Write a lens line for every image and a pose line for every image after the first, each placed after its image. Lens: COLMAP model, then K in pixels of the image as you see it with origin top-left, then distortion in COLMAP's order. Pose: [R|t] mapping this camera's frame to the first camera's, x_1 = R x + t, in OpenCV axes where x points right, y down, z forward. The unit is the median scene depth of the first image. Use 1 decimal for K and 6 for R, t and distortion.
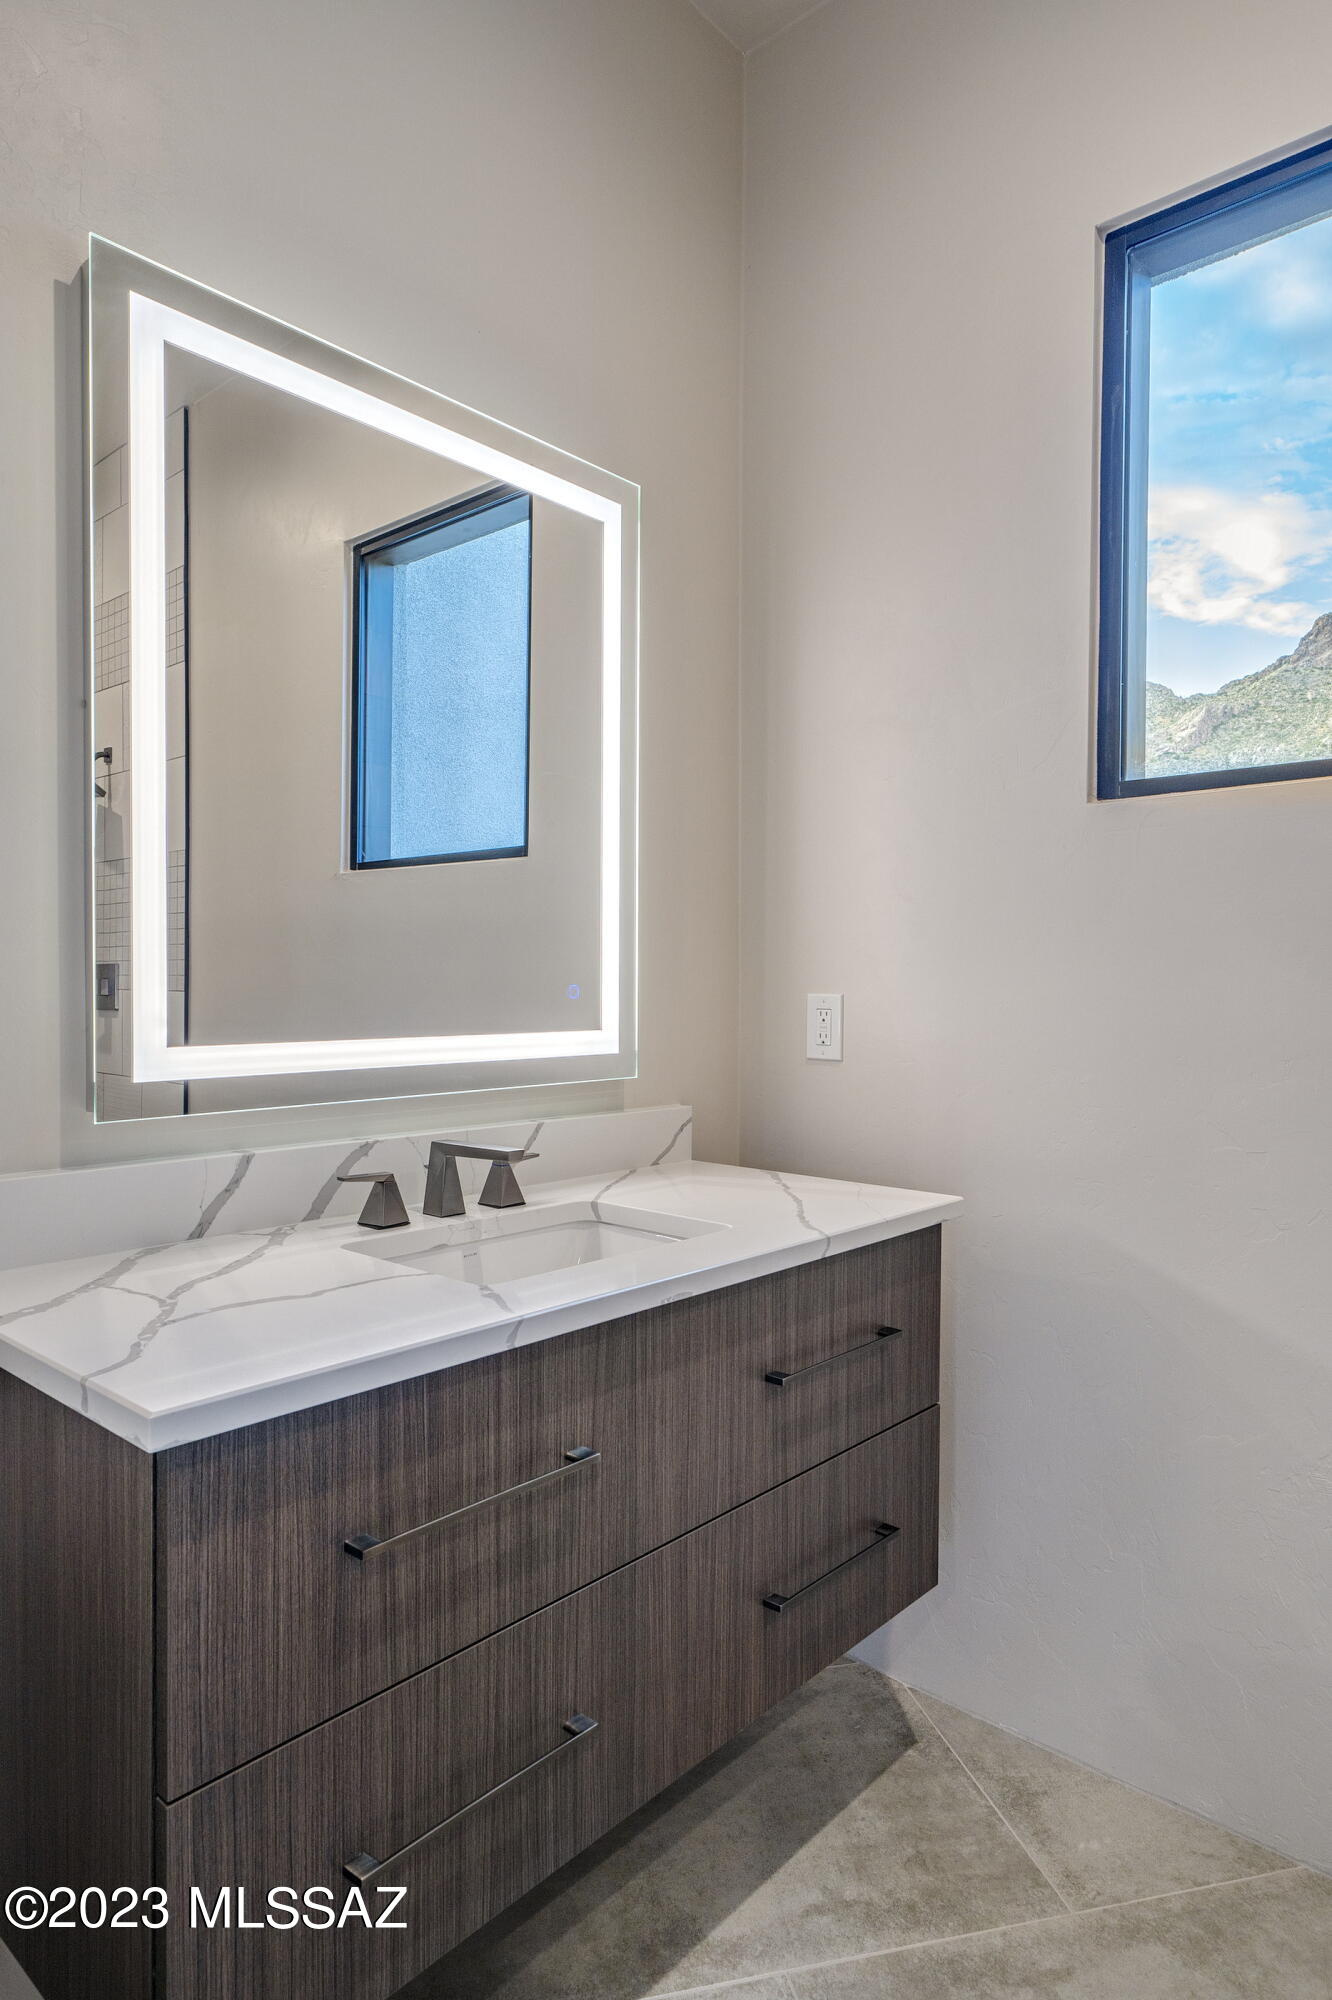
lens RADIAL K [[1185.3, 0, 624.2], [0, 1185.3, 1032.0], [0, 0, 1]] dist [0.000236, -0.000143]
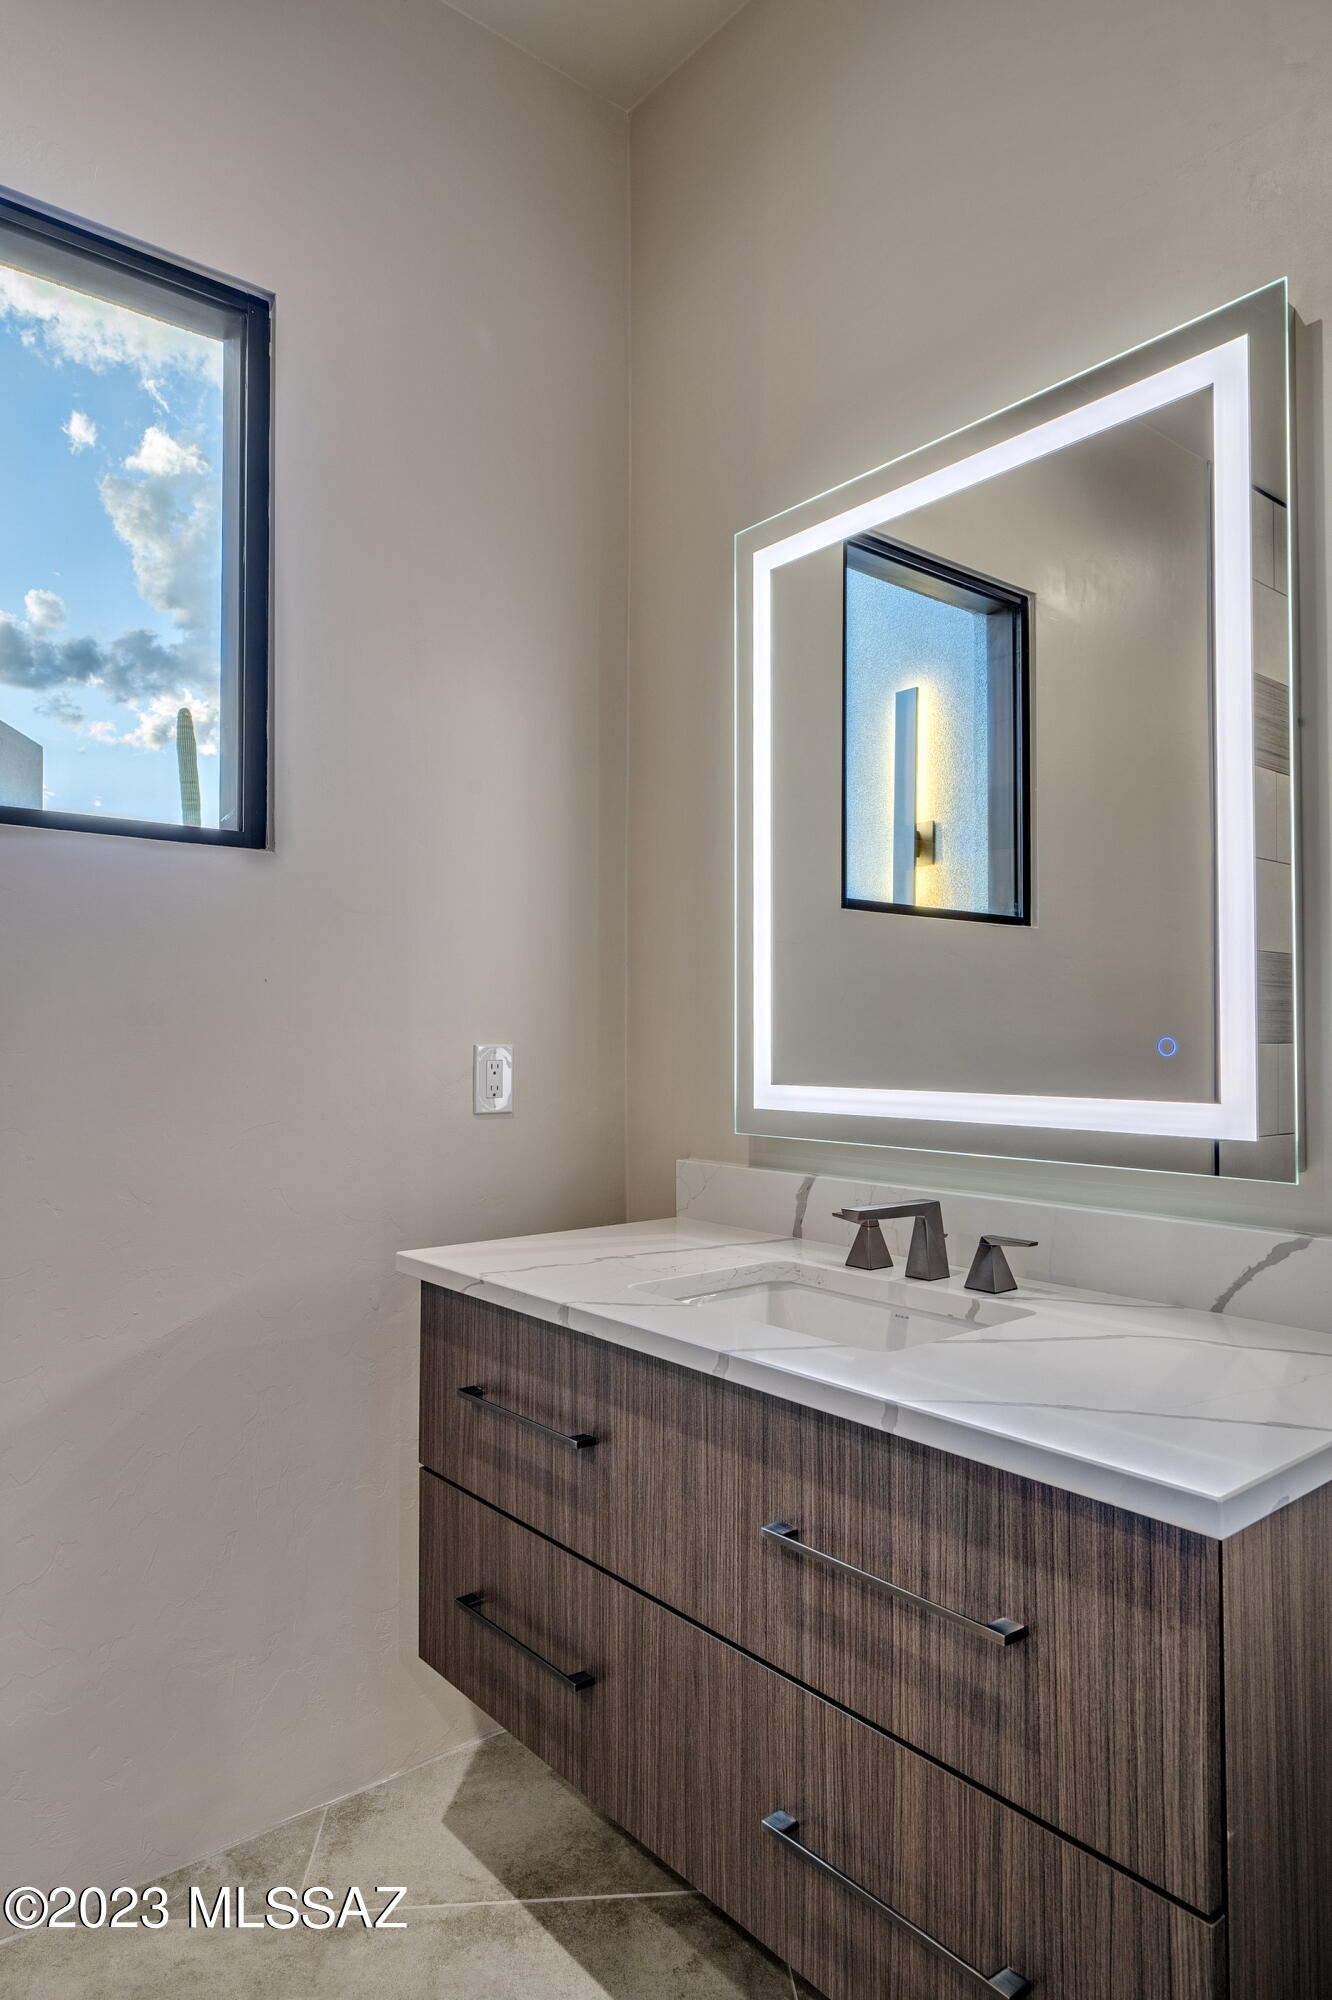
lens RADIAL K [[1236.8, 0, 656.7], [0, 1236.8, 1006.8], [0, 0, 1]] dist [-0.005478, -0.000806]
pose [[-0.142693, -0.027353, -0.989389, 0.992945], [-0.037437, 0.999052, -0.022221, -0.038634], [0.989059, 0.033869, -0.143582, 1.047928]]
